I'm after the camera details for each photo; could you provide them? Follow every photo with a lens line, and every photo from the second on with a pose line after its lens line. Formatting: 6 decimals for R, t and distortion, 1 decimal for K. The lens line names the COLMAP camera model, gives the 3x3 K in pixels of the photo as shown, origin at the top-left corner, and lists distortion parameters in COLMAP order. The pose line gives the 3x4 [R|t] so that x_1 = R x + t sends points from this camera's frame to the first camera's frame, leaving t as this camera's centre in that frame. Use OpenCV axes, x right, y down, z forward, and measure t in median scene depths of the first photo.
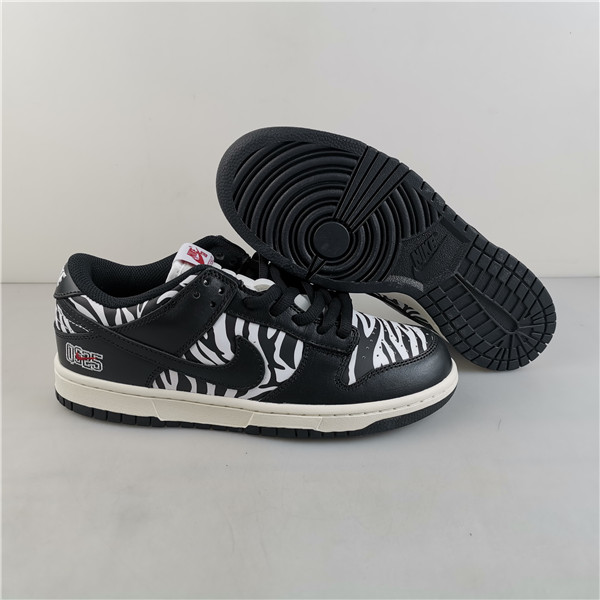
lens RADIAL K [[633.2, 0, 301.1], [0, 633.2, 299.5], [0, 0, 1]] dist [0.006937, 0.000000]
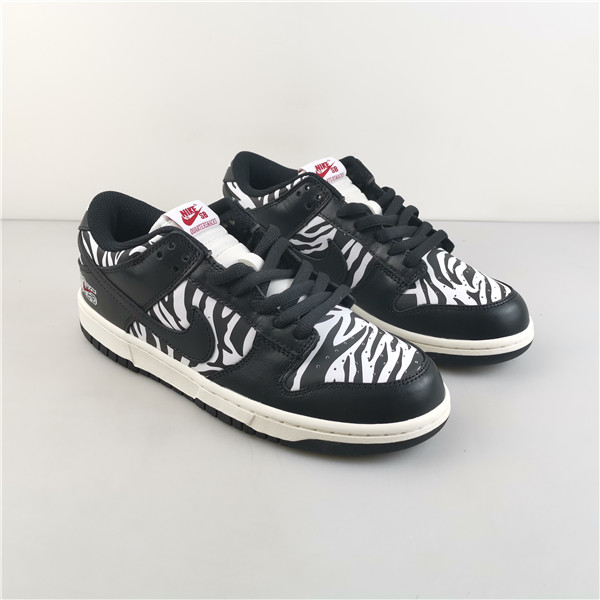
lens RADIAL K [[633.2, 0, 302.3], [0, 633.2, 299.7], [0, 0, 1]] dist [0.006937, 0.000000]
pose [[0.869936, 0.250467, -0.424827, 0.442335], [-0.210691, 0.967614, 0.139040, -0.118917], [0.445894, -0.031449, 0.894533, 0.210182]]
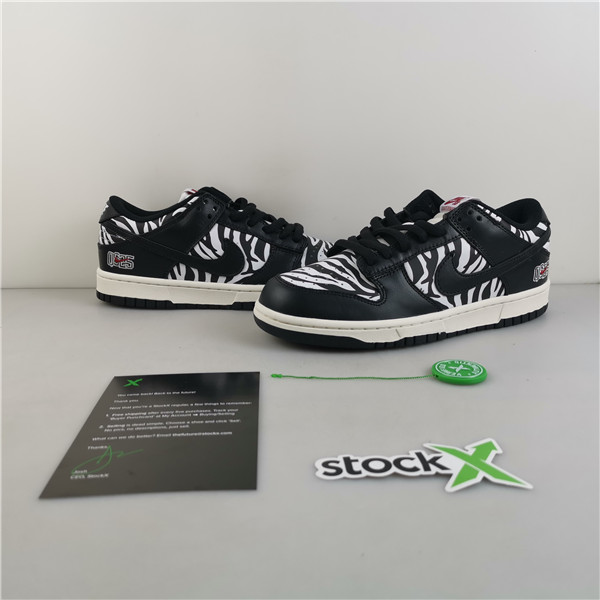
lens RADIAL K [[633.2, 0, 299.7], [0, 633.2, 301.0], [0, 0, 1]] dist [0.006937, 0.000000]
pose [[0.998794, -0.025321, 0.042073, 0.007068], [0.031418, 0.987997, -0.151245, 0.429391], [-0.037738, 0.152385, 0.987600, -0.457959]]
